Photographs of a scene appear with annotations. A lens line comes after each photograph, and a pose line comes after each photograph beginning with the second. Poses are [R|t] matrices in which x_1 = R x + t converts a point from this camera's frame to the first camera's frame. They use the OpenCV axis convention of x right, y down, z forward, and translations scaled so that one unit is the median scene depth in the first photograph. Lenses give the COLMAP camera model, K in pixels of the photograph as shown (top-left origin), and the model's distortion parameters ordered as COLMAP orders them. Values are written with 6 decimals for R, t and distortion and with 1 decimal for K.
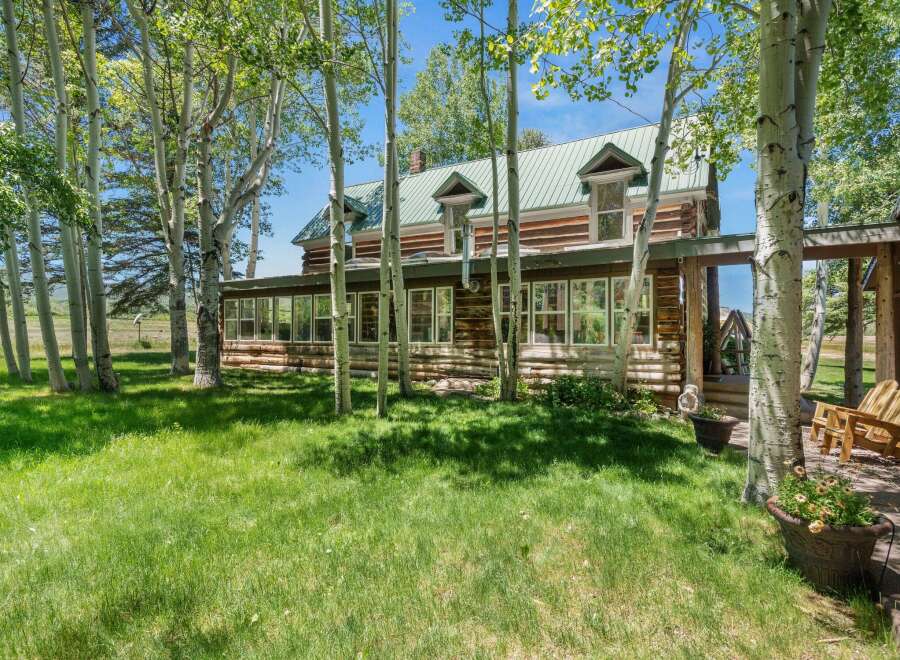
lens RADIAL K [[515.8, 0, 449.8], [0, 515.8, 333.4], [0, 0, 1]] dist [-0.007733, -0.000286]
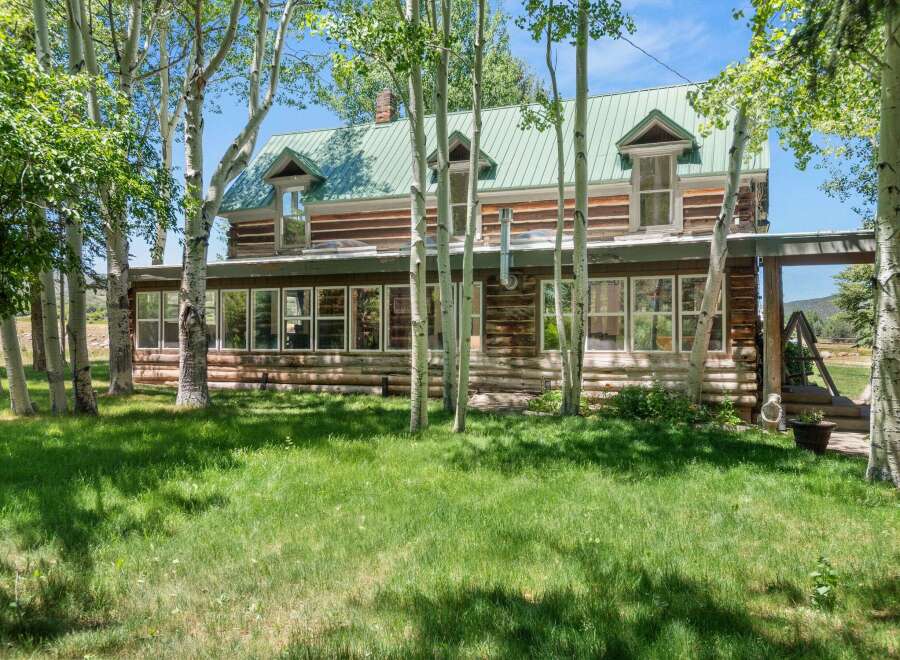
lens RADIAL K [[803.1, 0, 450.1], [0, 803.1, 329.5], [0, 0, 1]] dist [0.014315, -0.009854]
pose [[0.987133, -0.001073, 0.159898, -0.262245], [0.002358, 0.999966, -0.007848, -0.005164], [-0.159884, 0.008124, 0.987102, -0.265477]]
